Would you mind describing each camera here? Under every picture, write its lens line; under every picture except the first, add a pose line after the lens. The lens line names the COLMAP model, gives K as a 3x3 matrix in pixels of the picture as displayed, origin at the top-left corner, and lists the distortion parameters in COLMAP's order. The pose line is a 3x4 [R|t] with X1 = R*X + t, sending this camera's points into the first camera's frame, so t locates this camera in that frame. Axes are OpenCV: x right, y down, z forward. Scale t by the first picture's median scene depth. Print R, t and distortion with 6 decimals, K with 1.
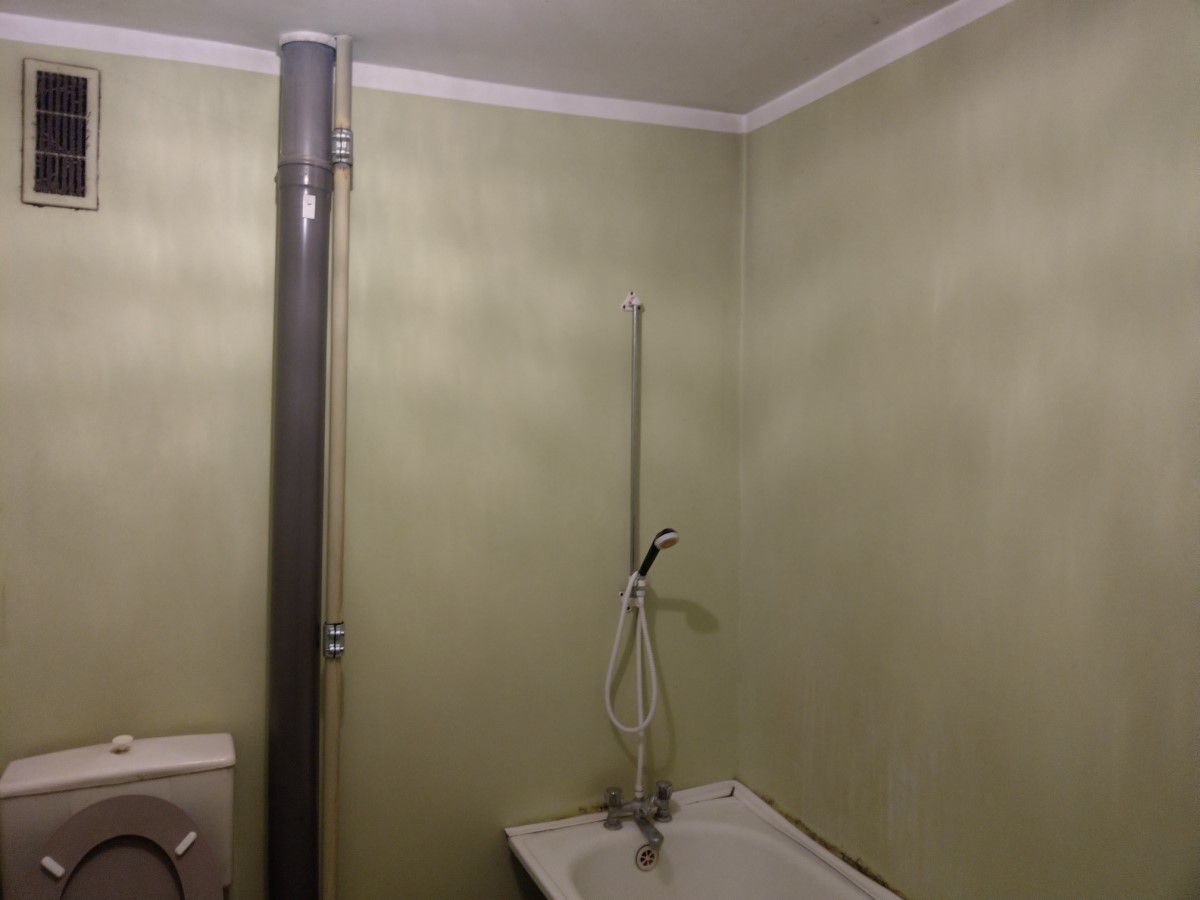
lens RADIAL K [[897.7, 0, 600.4], [0, 897.7, 449.6], [0, 0, 1]] dist [0.009872, 0.000064]
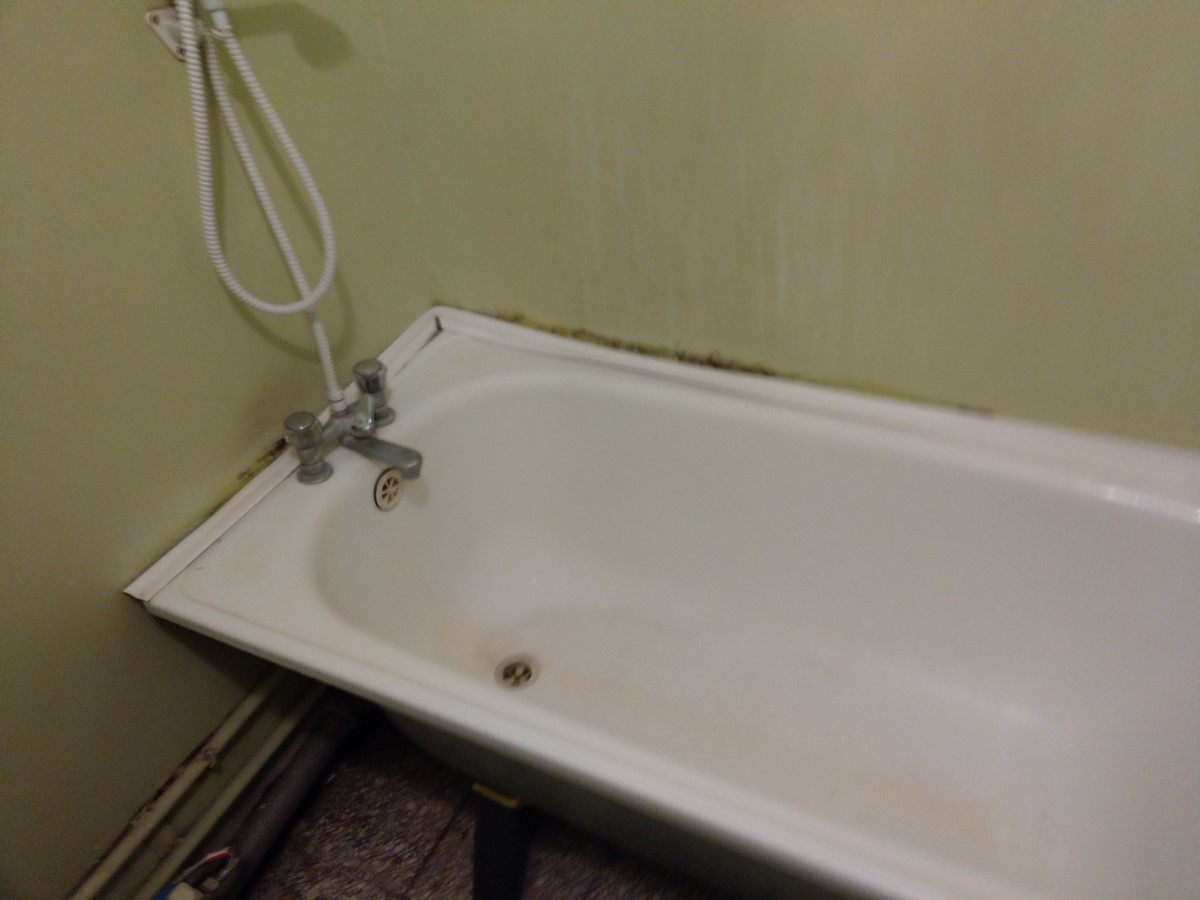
lens RADIAL K [[897.7, 0, 599.2], [0, 897.7, 452.7], [0, 0, 1]] dist [0.009872, 0.000064]
pose [[0.743012, -0.466403, 0.480001, -0.113525], [0.088666, 0.779467, 0.620136, 0.085577], [-0.663379, -0.418209, 0.620508, 0.551179]]
